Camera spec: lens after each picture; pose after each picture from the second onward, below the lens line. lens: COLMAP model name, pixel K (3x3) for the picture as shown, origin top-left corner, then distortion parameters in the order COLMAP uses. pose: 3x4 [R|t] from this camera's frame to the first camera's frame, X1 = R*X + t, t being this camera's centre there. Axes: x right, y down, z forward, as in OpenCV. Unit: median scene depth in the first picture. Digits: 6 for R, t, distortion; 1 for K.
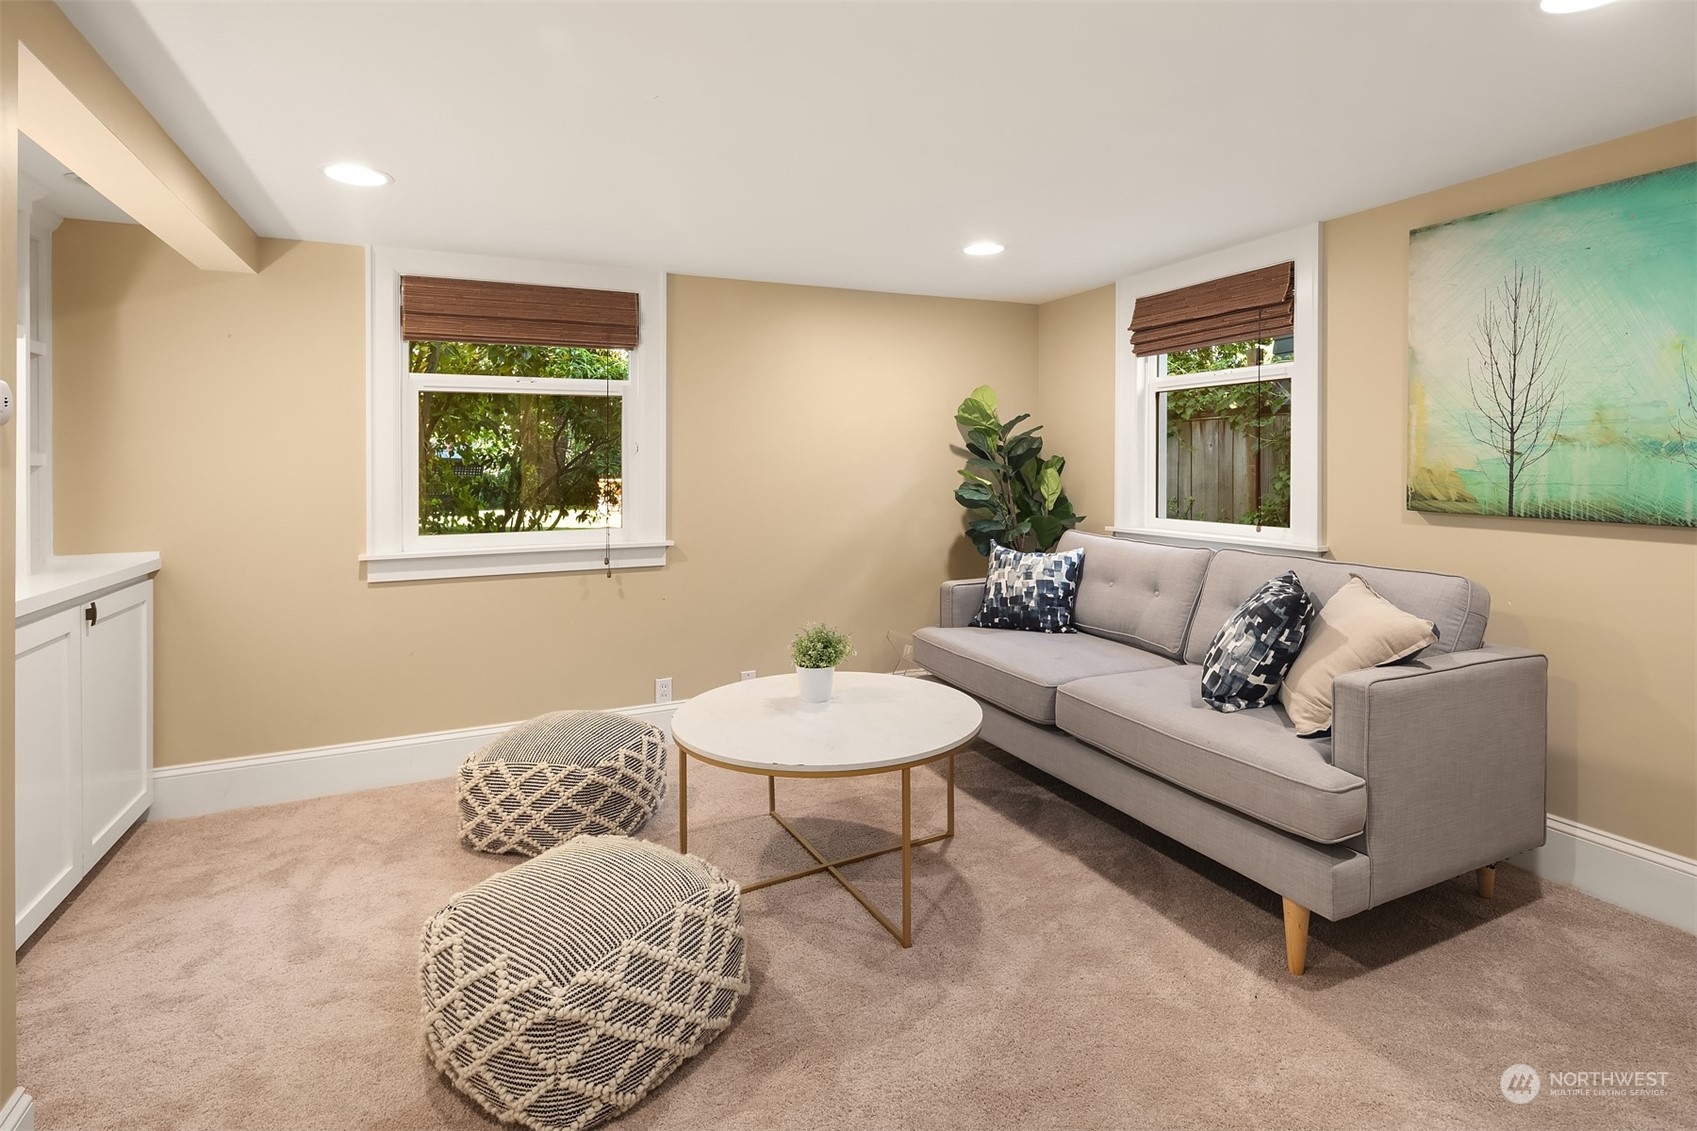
lens RADIAL K [[834.9, 0, 847.5], [0, 834.9, 484.2], [0, 0, 1]] dist [-0.000268, 0.000054]
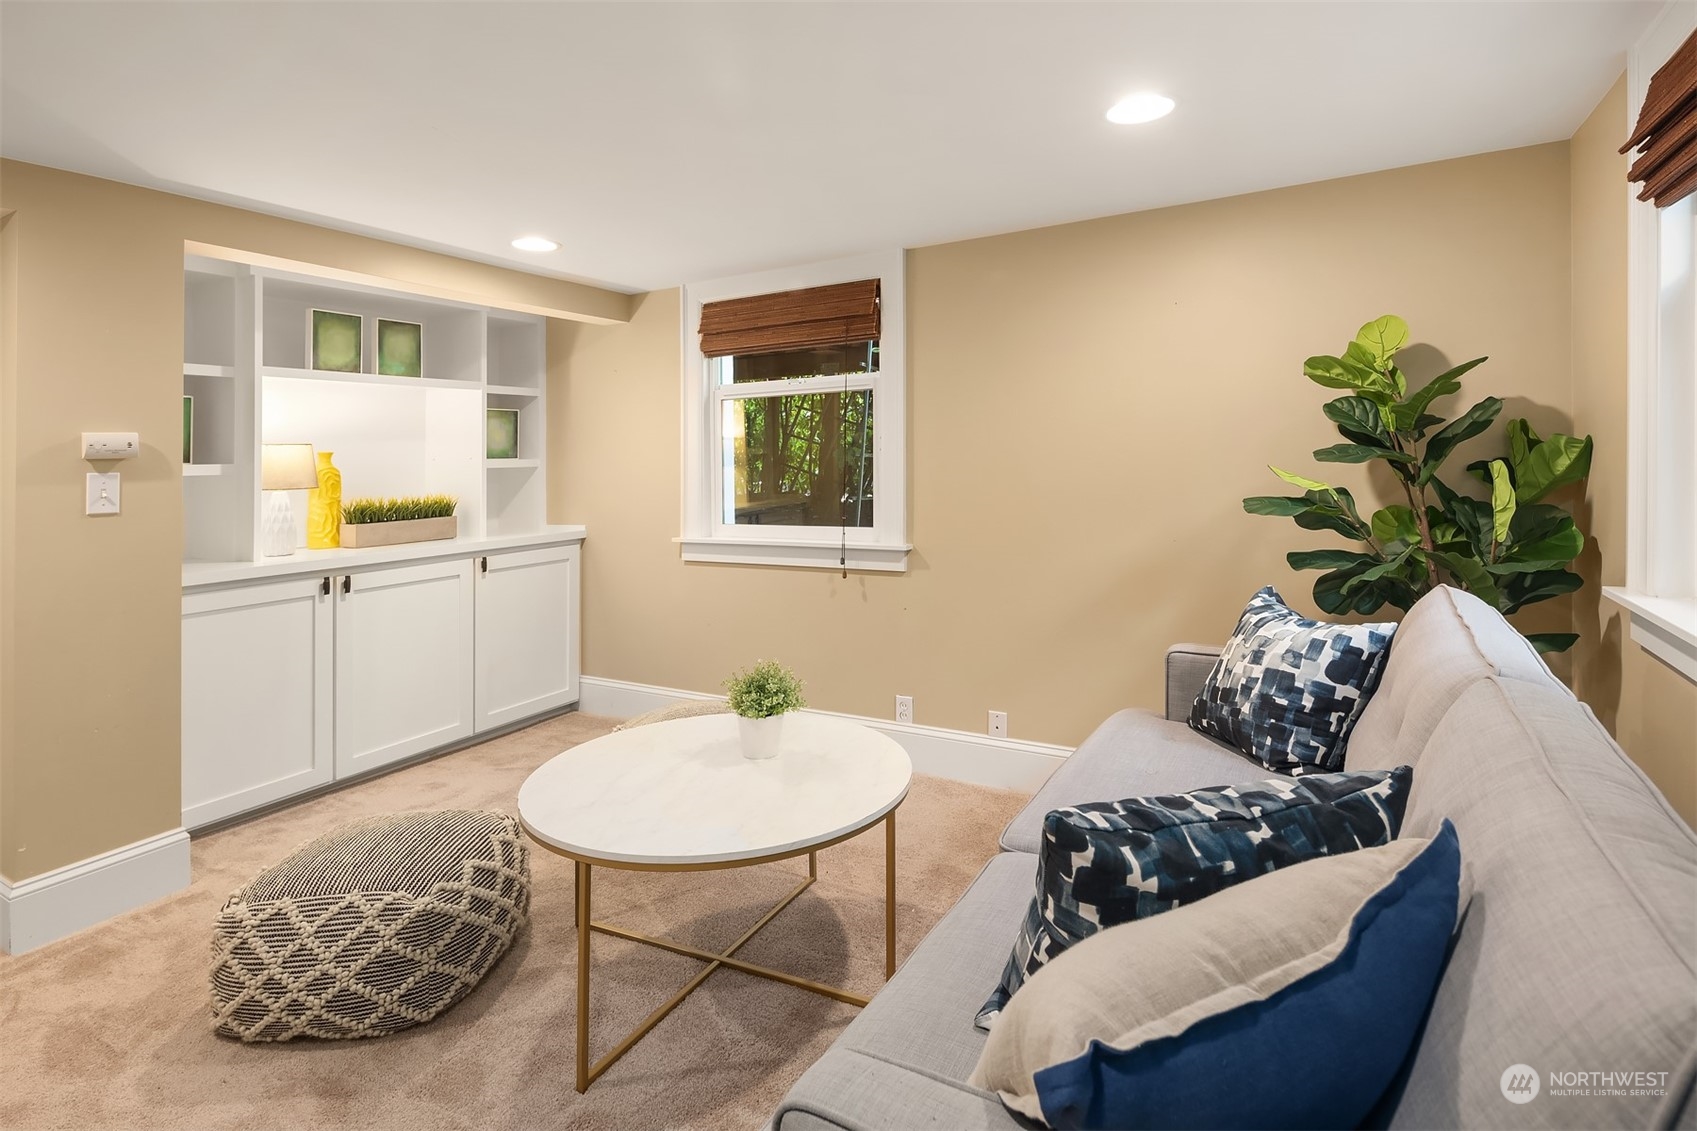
lens RADIAL K [[836.3, 0, 841.7], [0, 836.3, 455.8], [0, 0, 1]] dist [0.000797, -0.000540]
pose [[0.574104, -0.009160, -0.818731, 0.521657], [0.002192, 0.999951, -0.009650, -0.021267], [0.818779, 0.003746, 0.574096, 0.450908]]
